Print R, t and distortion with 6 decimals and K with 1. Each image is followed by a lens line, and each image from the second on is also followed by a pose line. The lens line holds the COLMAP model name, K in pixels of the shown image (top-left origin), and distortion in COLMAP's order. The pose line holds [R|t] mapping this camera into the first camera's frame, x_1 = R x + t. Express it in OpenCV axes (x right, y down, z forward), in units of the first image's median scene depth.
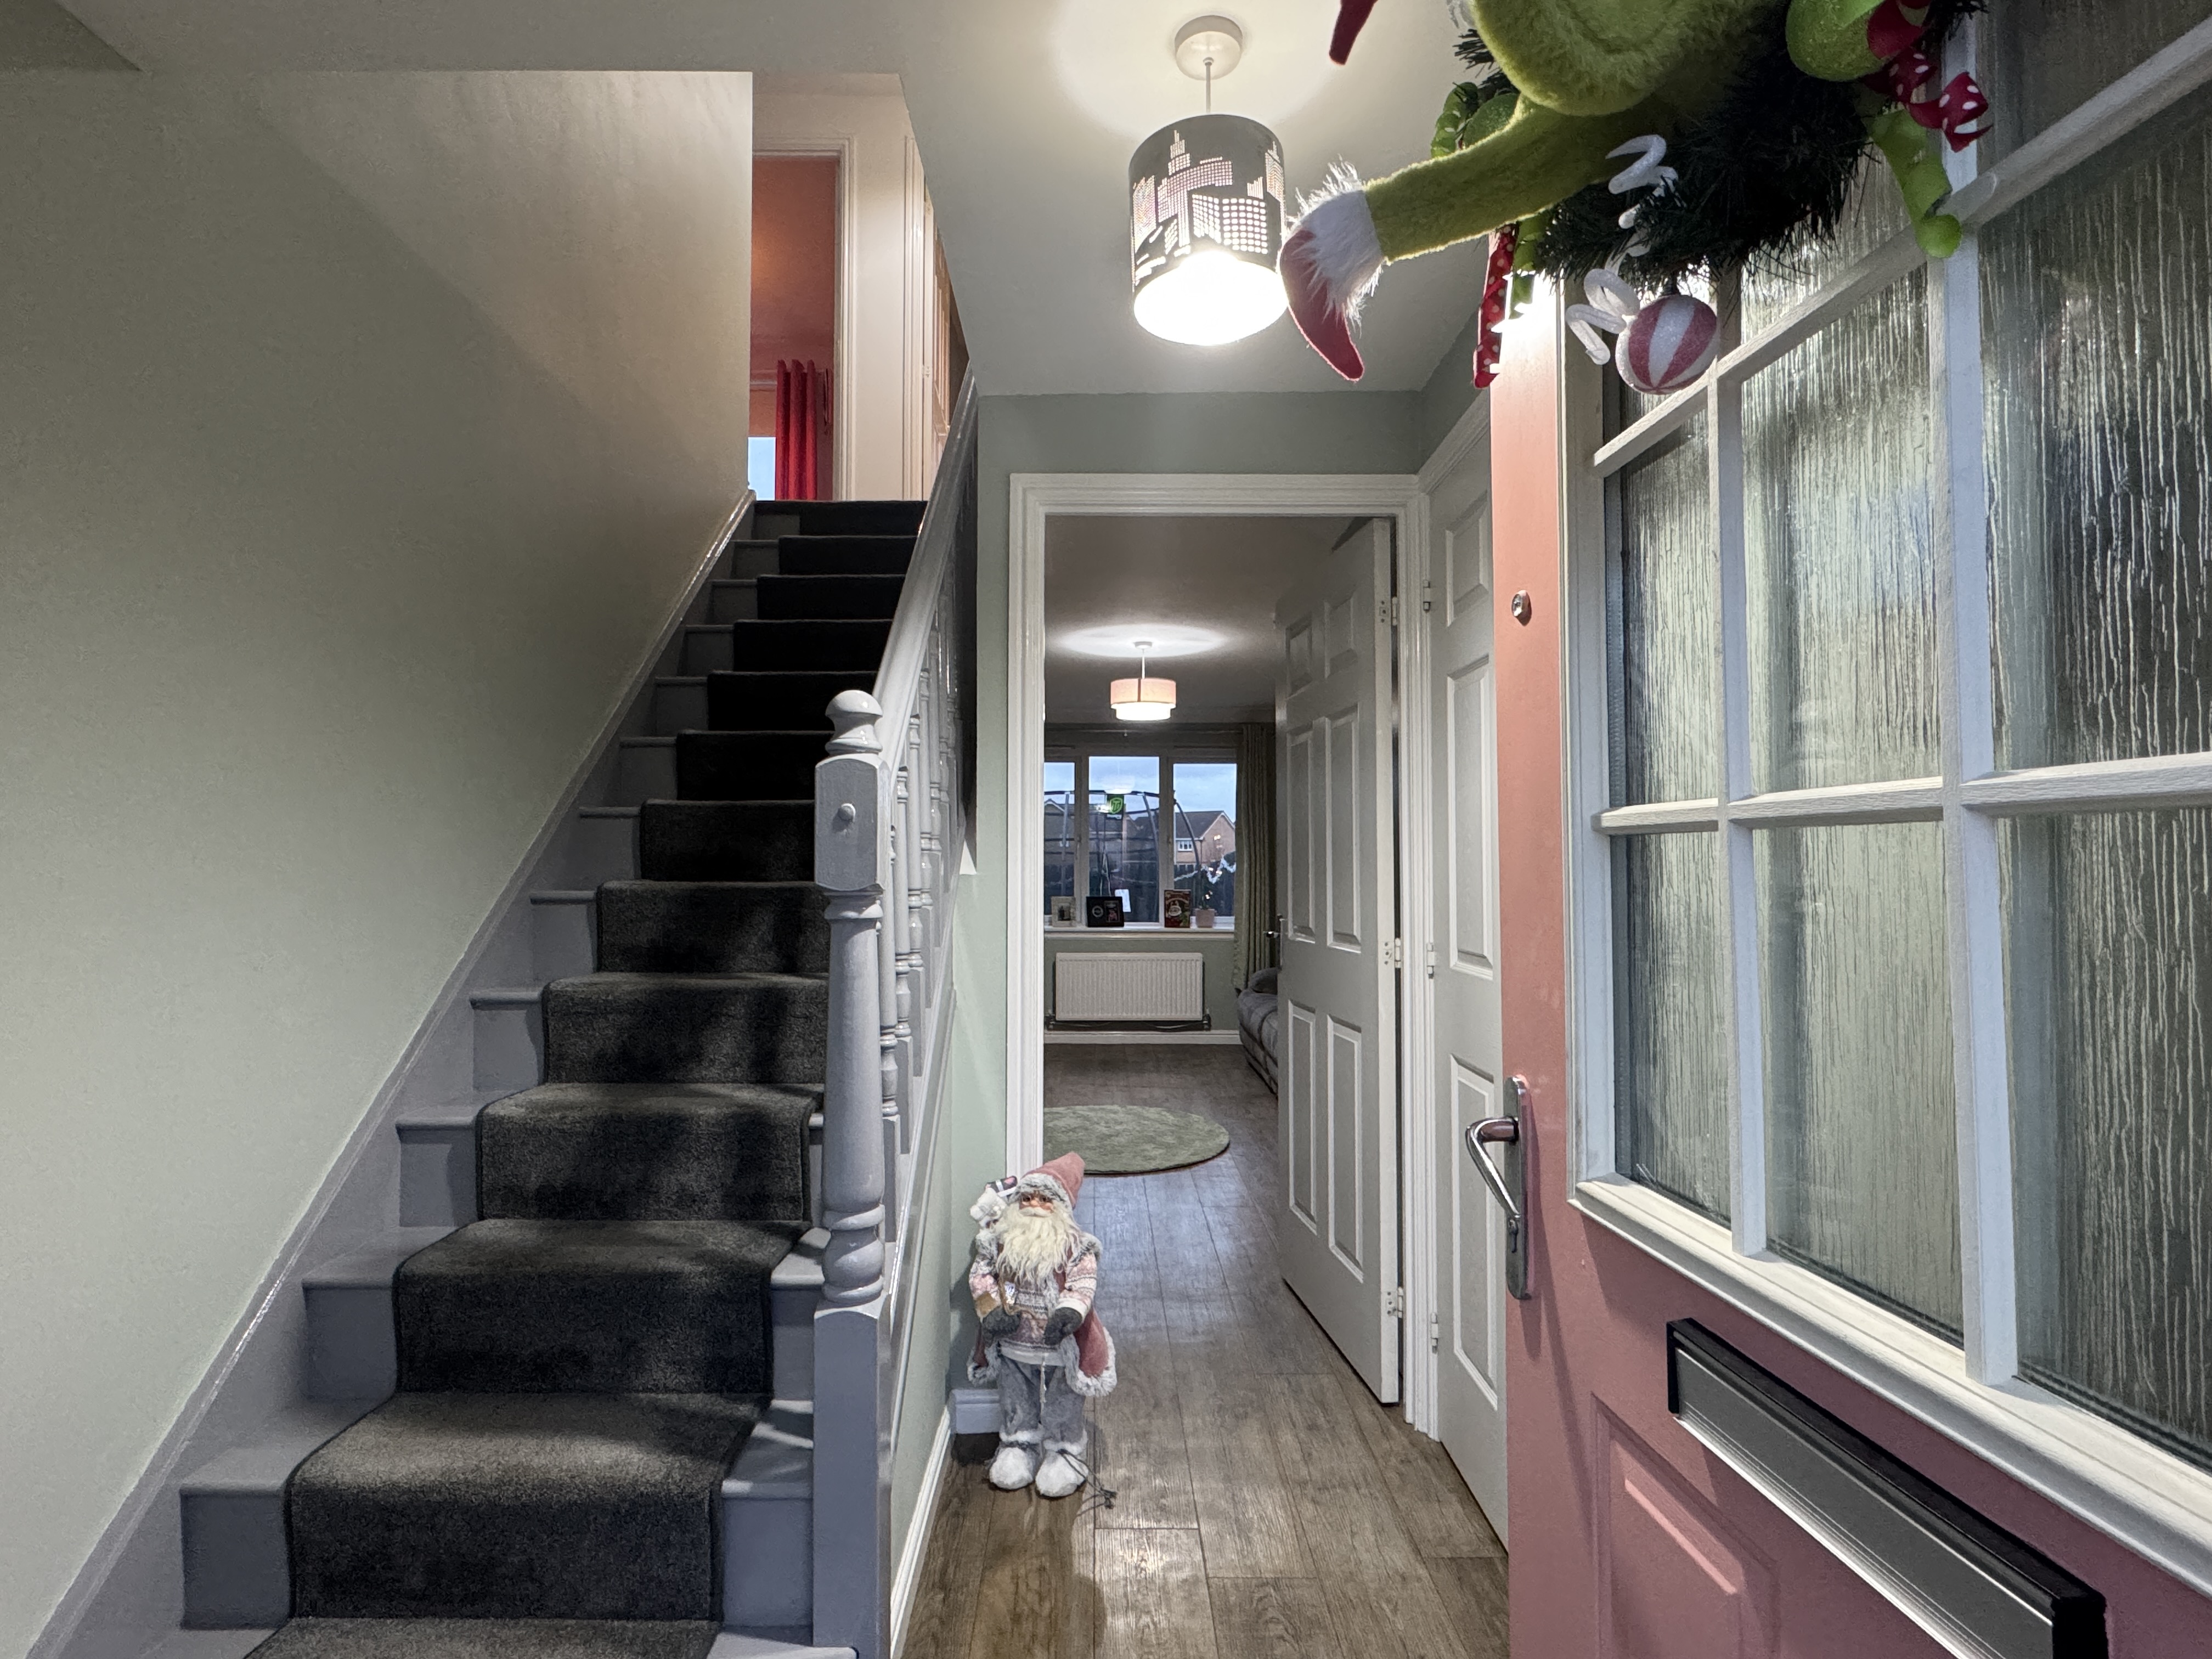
lens RADIAL K [[1093.8, 0, 1105.1], [0, 1093.8, 824.8], [0, 0, 1]] dist [-0.000097, -0.000001]
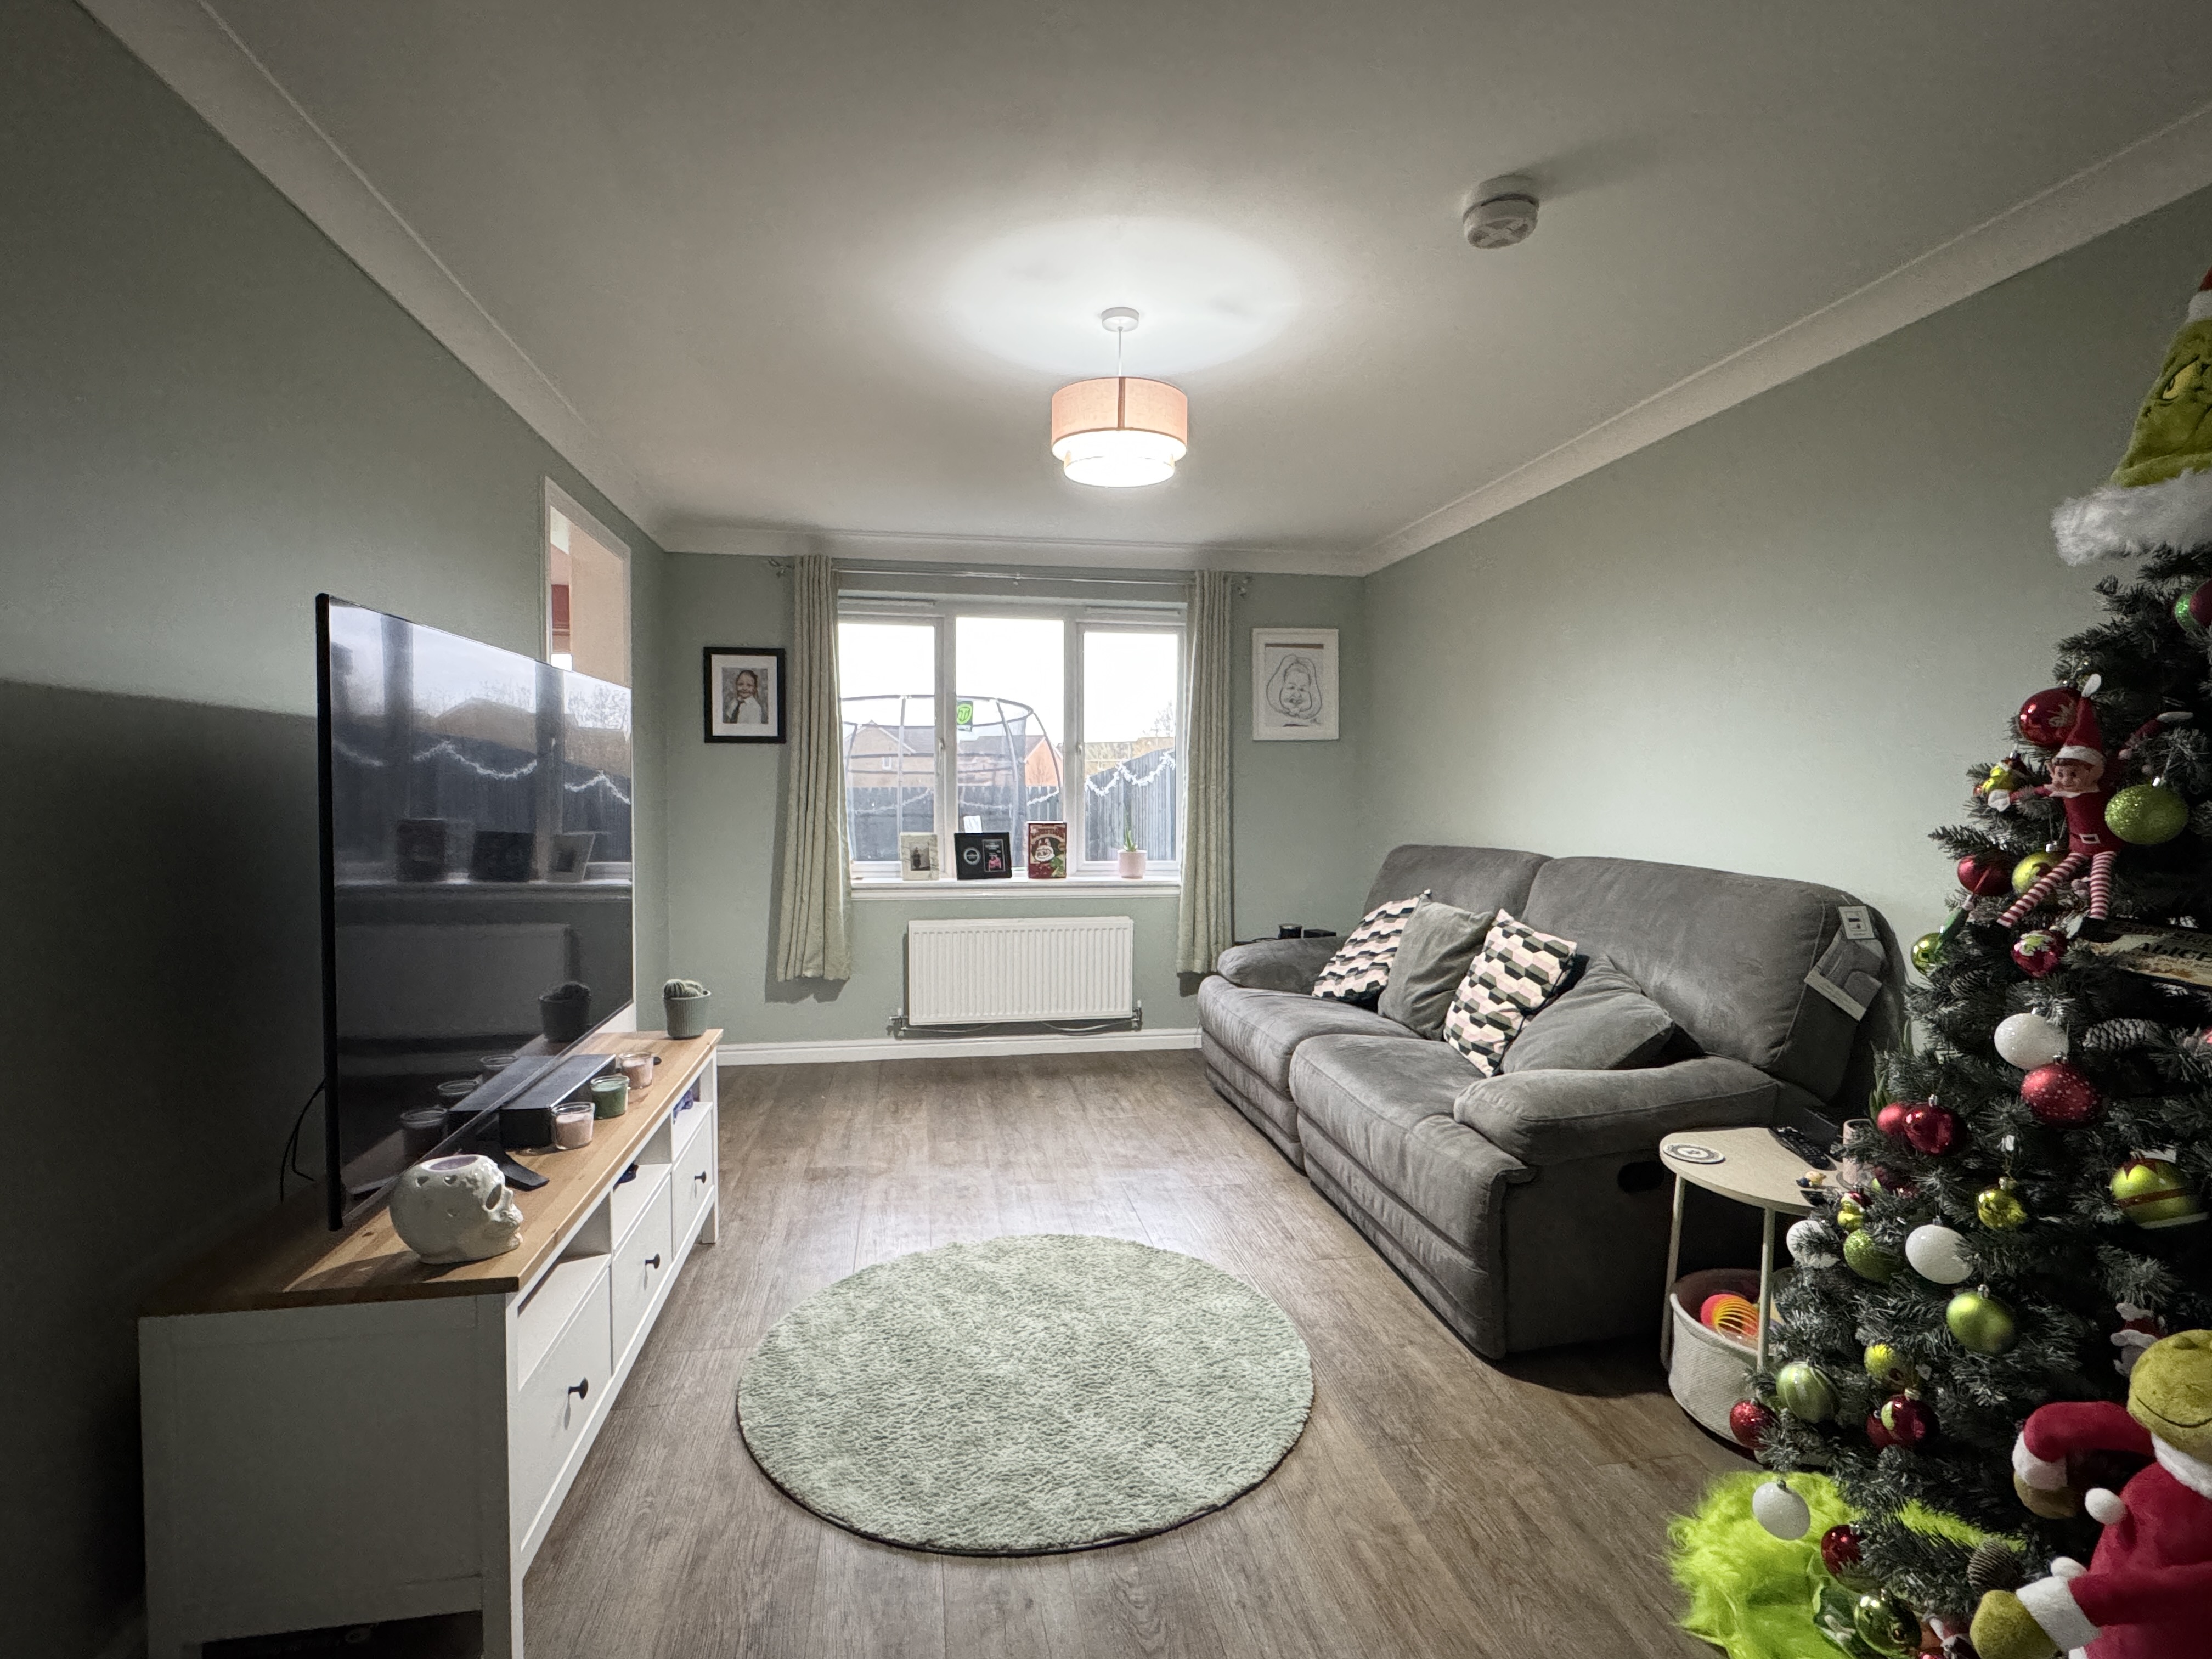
lens RADIAL K [[1067.3, 0, 1102.0], [0, 1067.3, 826.5], [0, 0, 1]] dist [-0.000954, -0.001554]
pose [[0.985686, -0.001740, 0.168583, -0.037802], [-0.010291, 0.997461, 0.070463, 0.016491], [-0.168278, -0.071190, 0.983166, 0.366226]]
